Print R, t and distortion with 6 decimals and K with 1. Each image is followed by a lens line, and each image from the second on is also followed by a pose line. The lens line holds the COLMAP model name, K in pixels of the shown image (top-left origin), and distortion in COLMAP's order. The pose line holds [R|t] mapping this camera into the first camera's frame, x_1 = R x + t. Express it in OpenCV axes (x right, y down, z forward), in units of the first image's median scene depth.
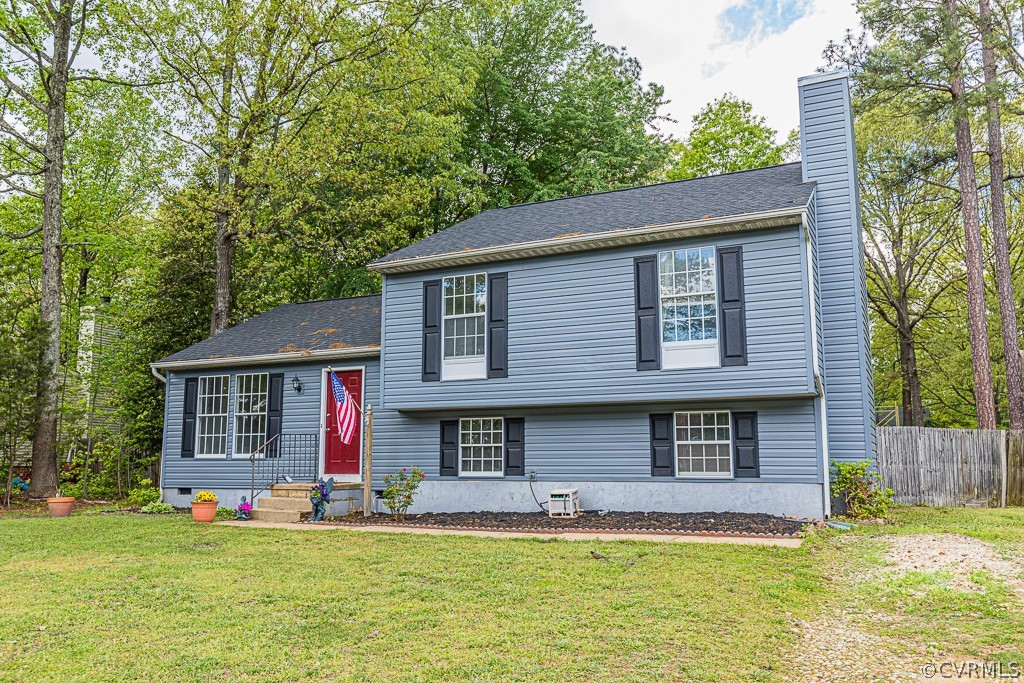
lens RADIAL K [[828.0, 0, 512.0], [0, 828.0, 341.5], [0, 0, 1]] dist [0.001973, 0.000307]
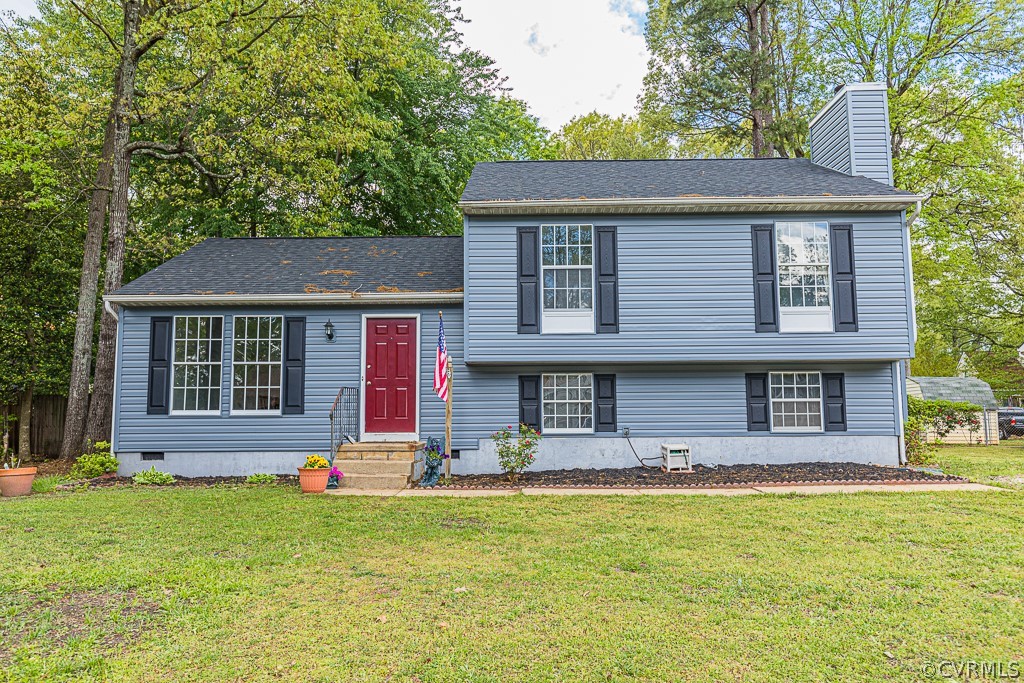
lens RADIAL K [[749.9, 0, 512.0], [0, 749.9, 341.5], [0, 0, 1]] dist [0.000171, 0.000562]
pose [[0.903860, 0.041103, 0.425850, -0.487260], [-0.058076, 0.997949, 0.026943, 0.035715], [-0.423869, -0.049085, 0.904393, 0.238671]]
